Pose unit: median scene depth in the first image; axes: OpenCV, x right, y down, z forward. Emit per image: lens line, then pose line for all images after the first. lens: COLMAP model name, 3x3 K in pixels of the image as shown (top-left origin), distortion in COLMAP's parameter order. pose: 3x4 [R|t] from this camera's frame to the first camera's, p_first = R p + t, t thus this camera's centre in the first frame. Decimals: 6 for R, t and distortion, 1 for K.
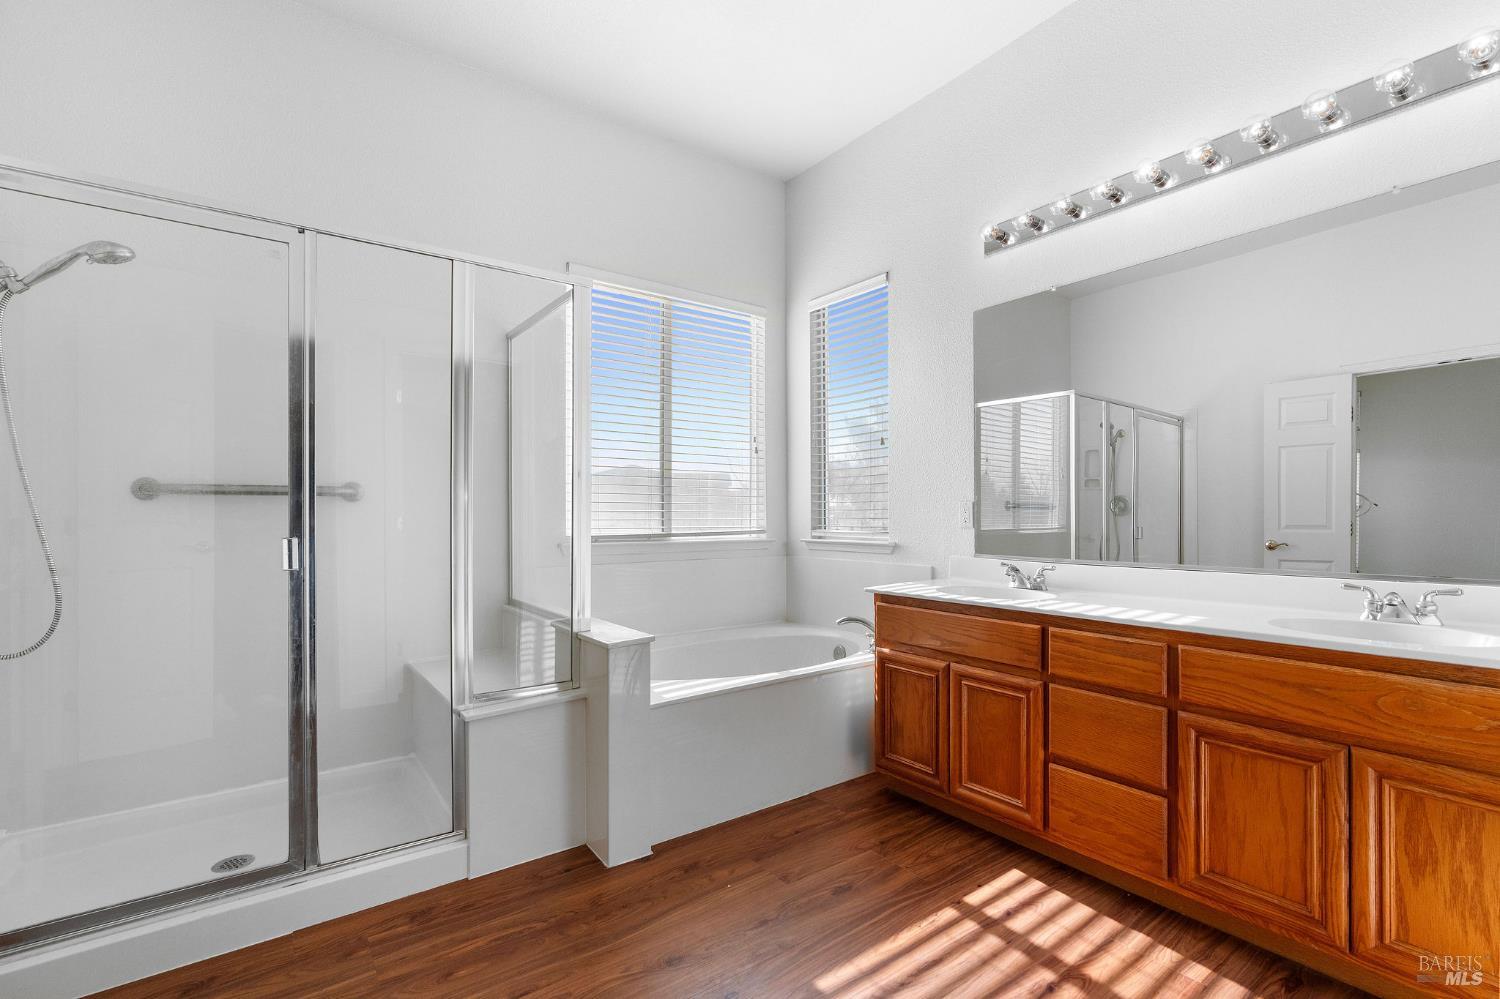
lens RADIAL K [[677.7, 0, 746.3], [0, 677.7, 511.5], [0, 0, 1]] dist [-0.006107, 0.002411]
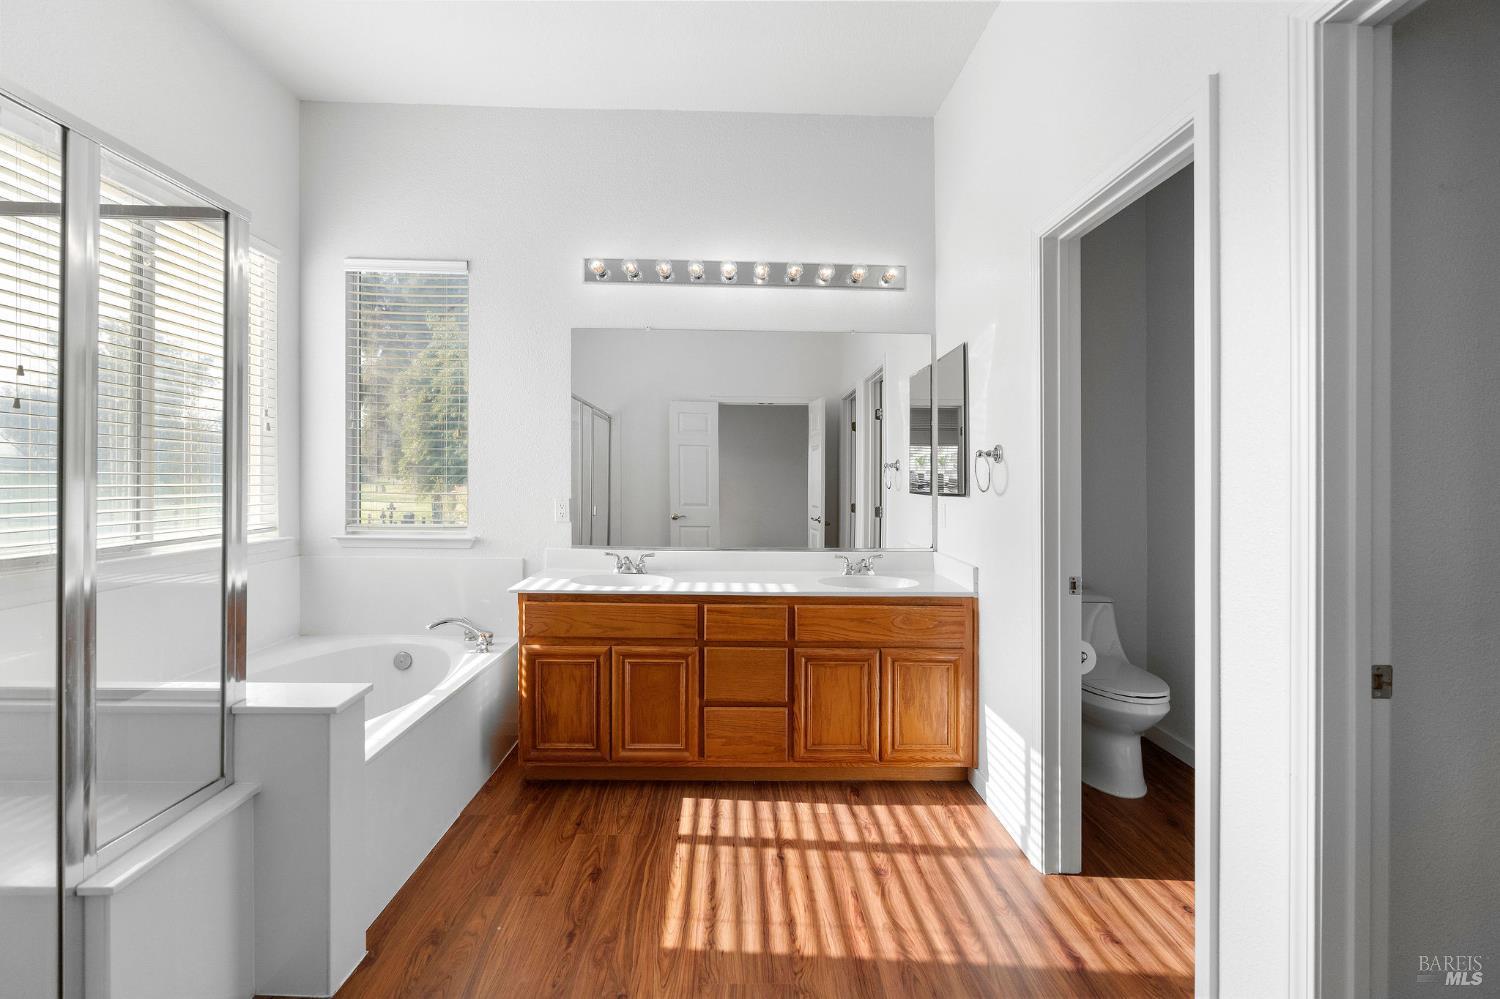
lens RADIAL K [[677.7, 0, 738.9], [0, 677.7, 474.1], [0, 0, 1]] dist [-0.006107, 0.002411]
pose [[0.579933, 0.010559, 0.814596, -0.595671], [-0.015953, 0.999871, -0.001604, -0.082848], [-0.814508, -0.012065, 0.580027, 0.183994]]
